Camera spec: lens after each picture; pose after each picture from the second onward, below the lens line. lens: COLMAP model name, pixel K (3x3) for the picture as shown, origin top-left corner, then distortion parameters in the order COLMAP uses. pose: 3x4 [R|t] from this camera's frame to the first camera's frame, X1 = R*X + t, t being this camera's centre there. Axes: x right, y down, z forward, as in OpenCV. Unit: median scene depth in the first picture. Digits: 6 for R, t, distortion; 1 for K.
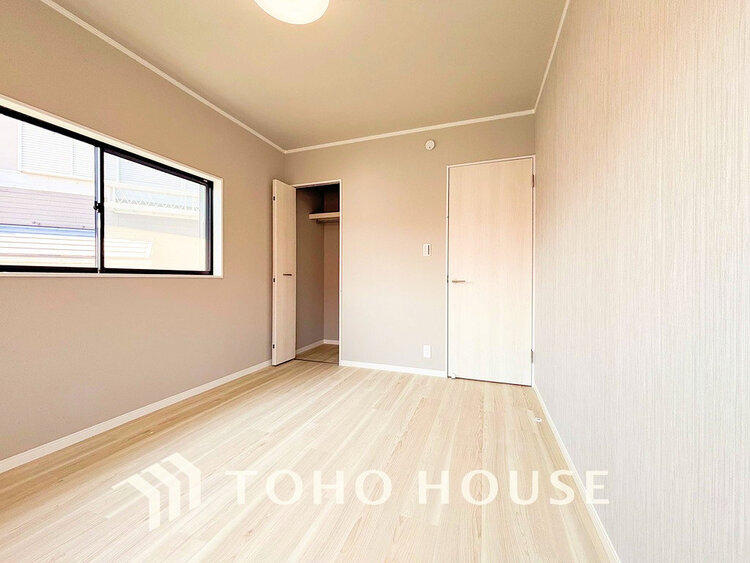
lens RADIAL K [[305.6, 0, 378.4], [0, 305.6, 278.5], [0, 0, 1]] dist [0.001398, 0.000411]
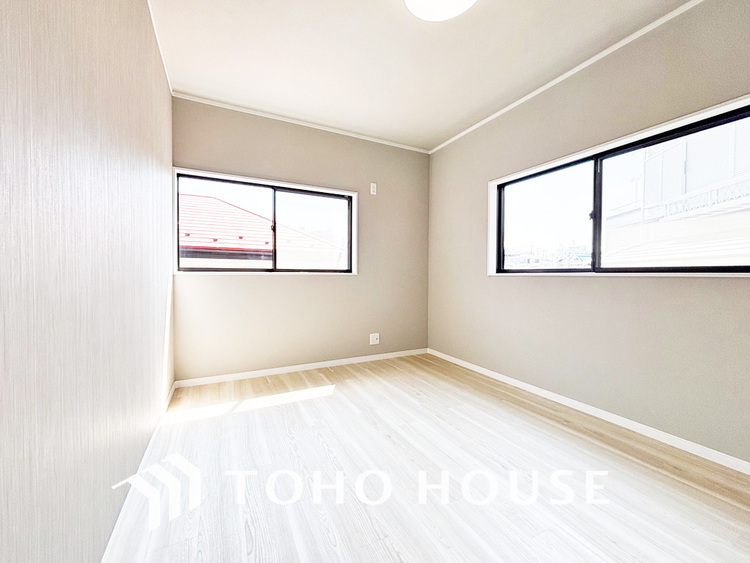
lens RADIAL K [[305.6, 0, 375.7], [0, 305.6, 284.8], [0, 0, 1]] dist [0.001398, 0.000411]
pose [[-0.670782, 0.017754, -0.741442, 0.442848], [-0.015892, 0.999140, 0.038302, -0.002686], [0.741484, 0.037475, -0.669923, 1.145150]]
